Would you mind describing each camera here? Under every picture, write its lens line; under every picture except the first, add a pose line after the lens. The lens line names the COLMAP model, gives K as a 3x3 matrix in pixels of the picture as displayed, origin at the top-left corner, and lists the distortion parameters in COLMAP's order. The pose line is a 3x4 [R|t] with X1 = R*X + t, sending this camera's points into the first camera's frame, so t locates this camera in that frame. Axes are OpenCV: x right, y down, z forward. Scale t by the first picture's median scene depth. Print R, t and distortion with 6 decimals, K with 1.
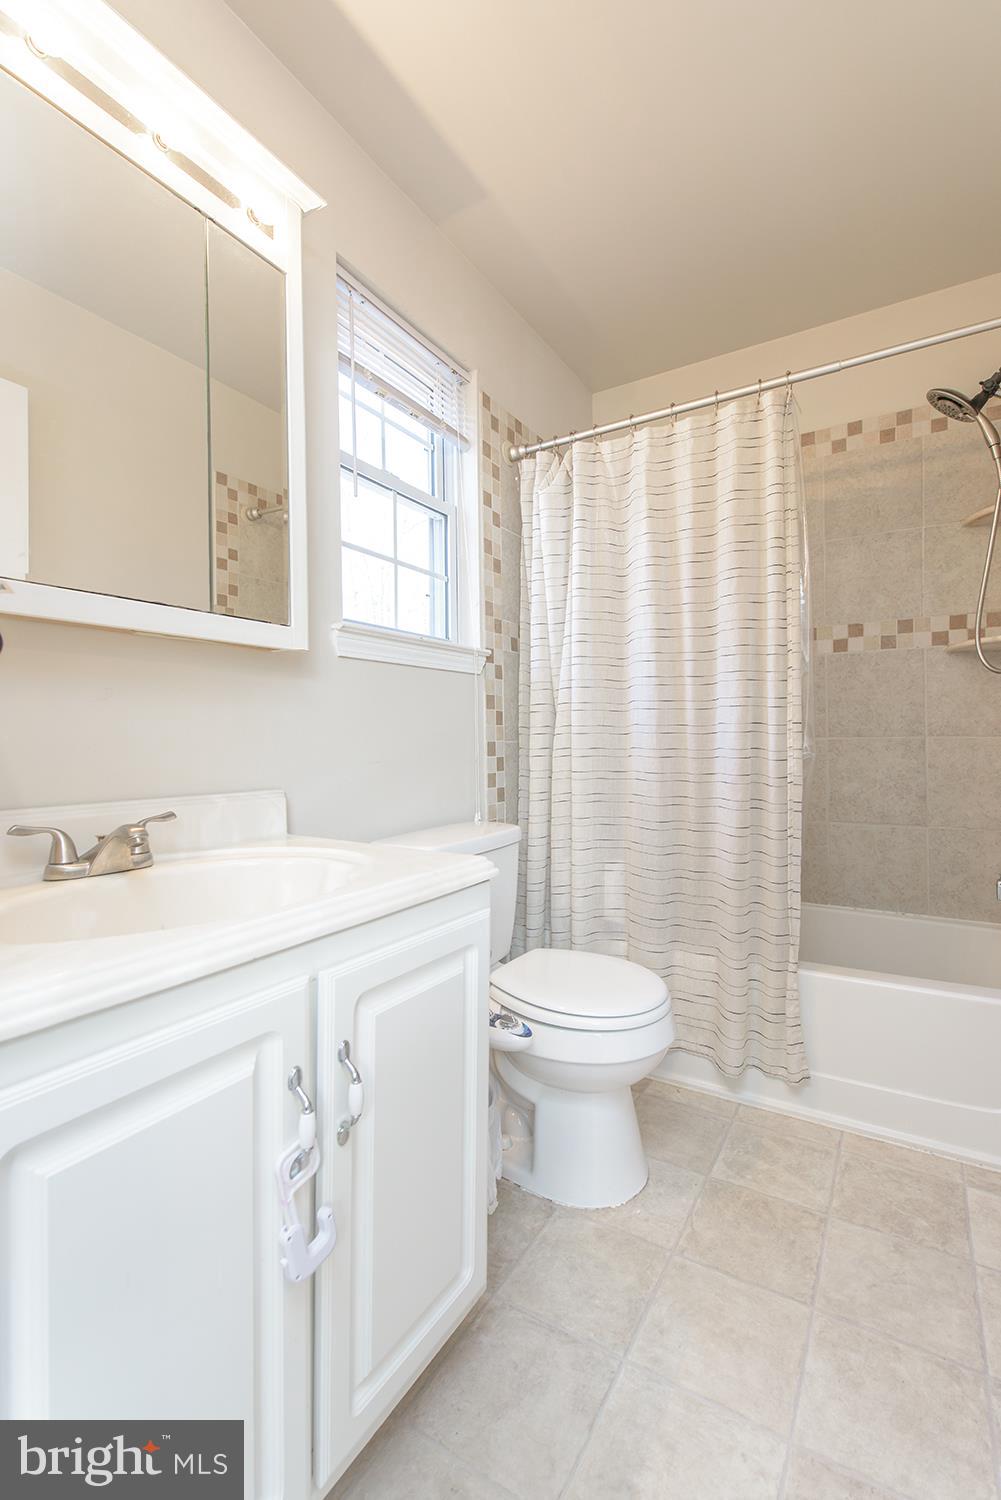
lens RADIAL K [[661.9, 0, 505.5], [0, 661.9, 738.2], [0, 0, 1]] dist [0.000951, 0.000049]
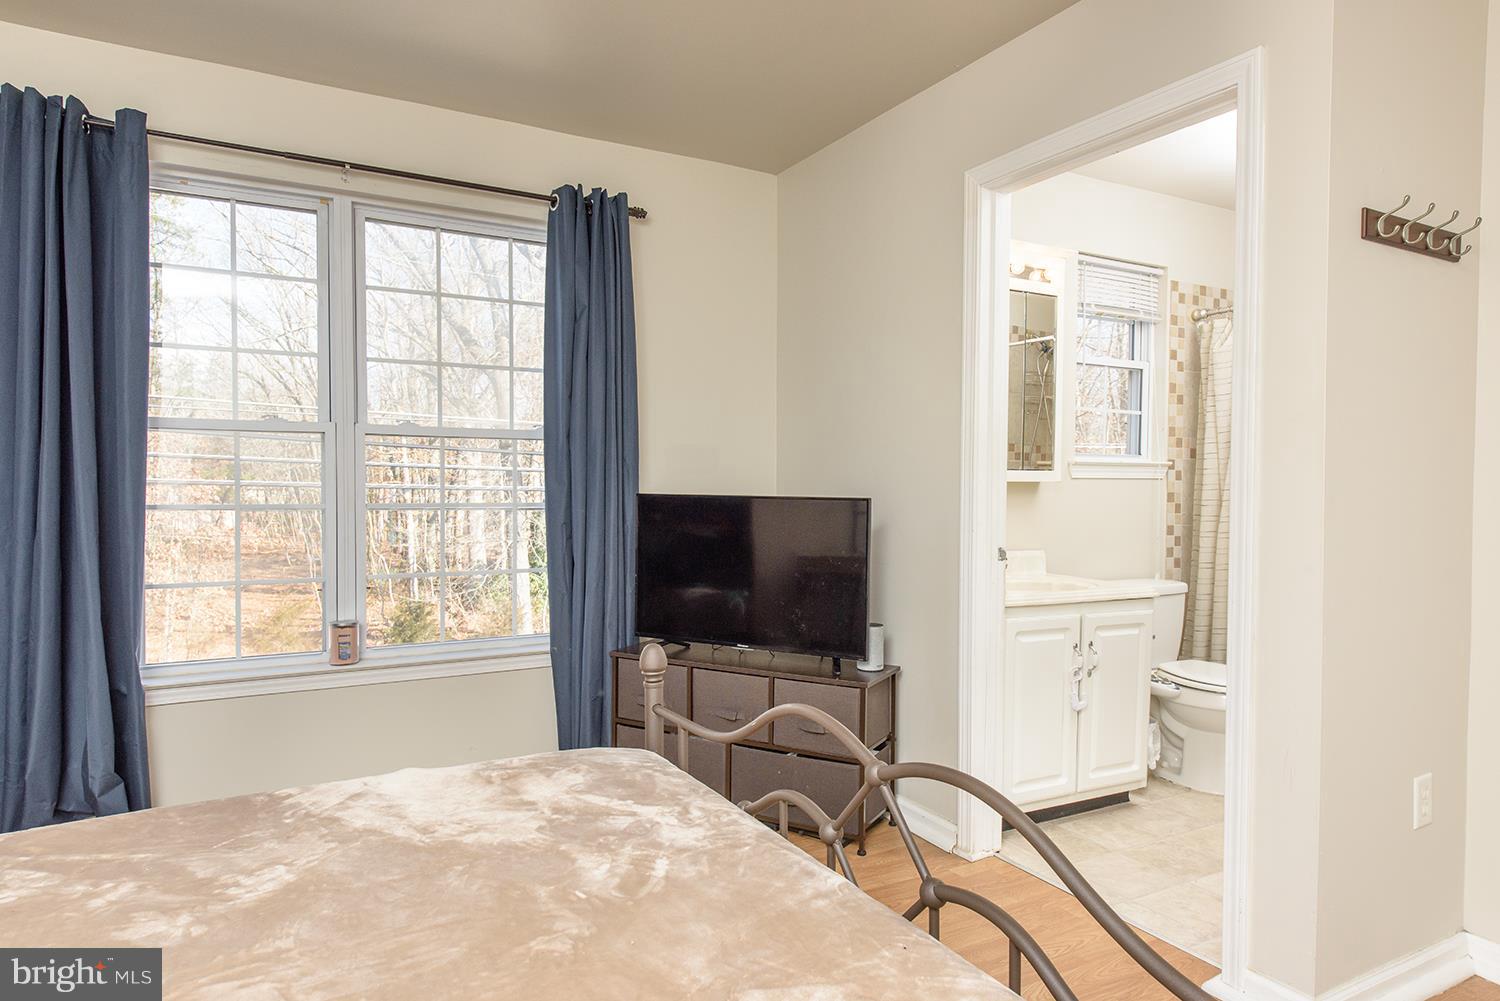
lens RADIAL K [[936.3, 0, 749.2], [0, 936.3, 512.0], [0, 0, 1]] dist [0.004092, 0.001900]
pose [[0.882868, 0.034032, -0.468386, 0.132282], [-0.020114, 0.999196, 0.034685, -0.080995], [0.469190, -0.021201, 0.882843, -1.308714]]
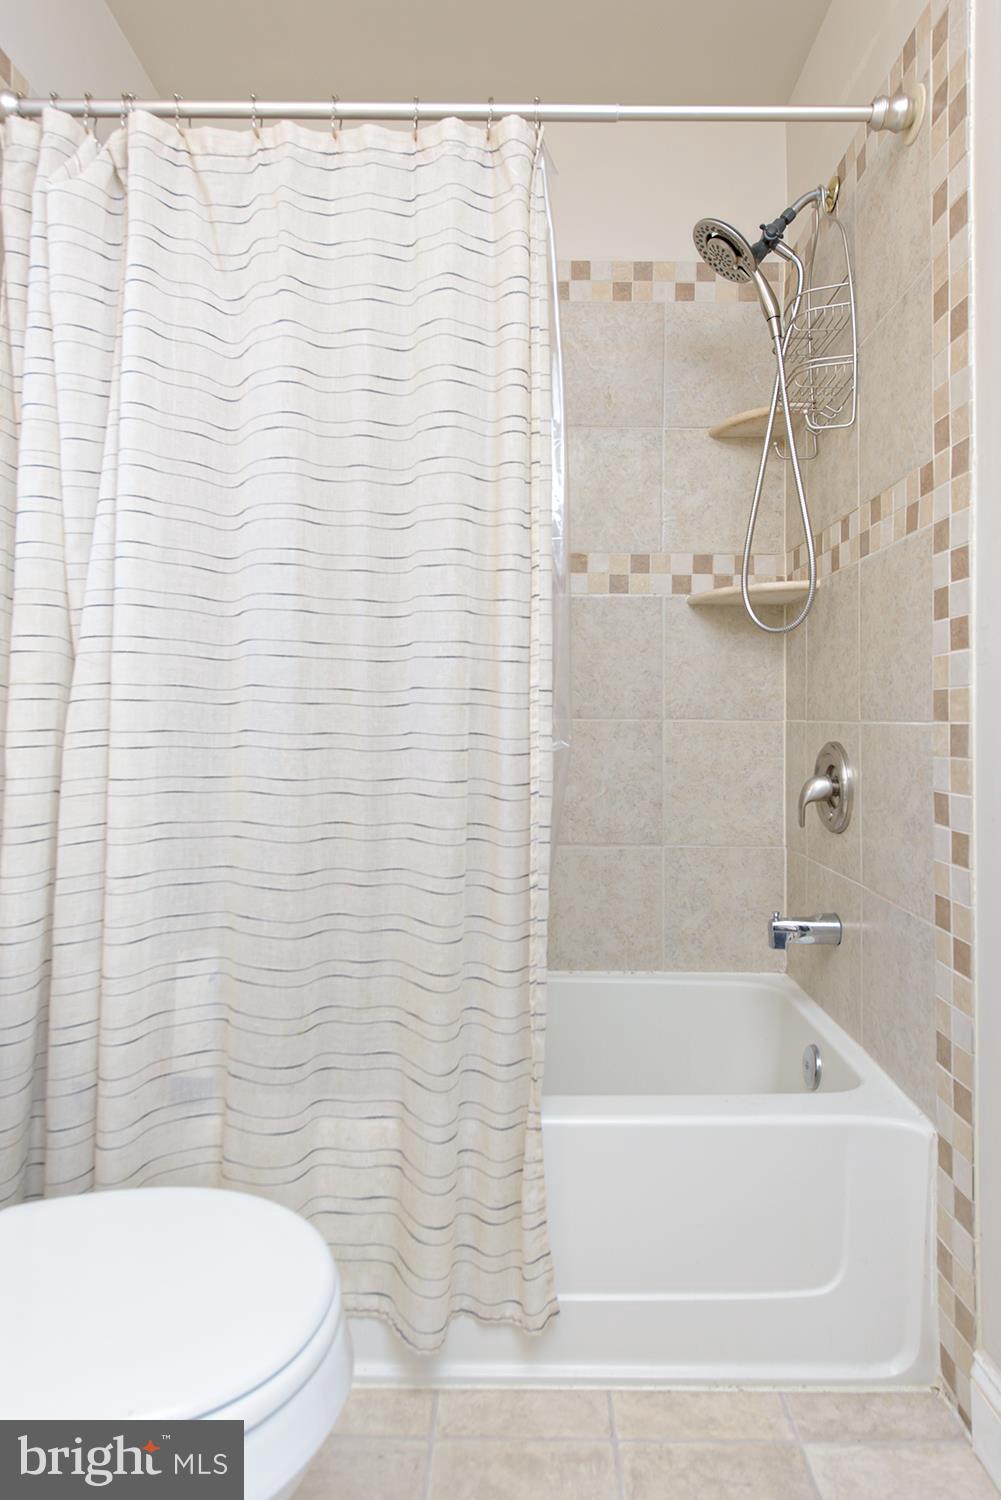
lens RADIAL K [[779.4, 0, 503.3], [0, 779.4, 703.4], [0, 0, 1]] dist [0.026069, -0.013389]
pose [[0.836444, 0.029797, 0.547242, 0.027145], [-0.016264, 0.999431, -0.029560, 0.008037], [-0.547811, 0.015825, 0.836452, 0.380120]]
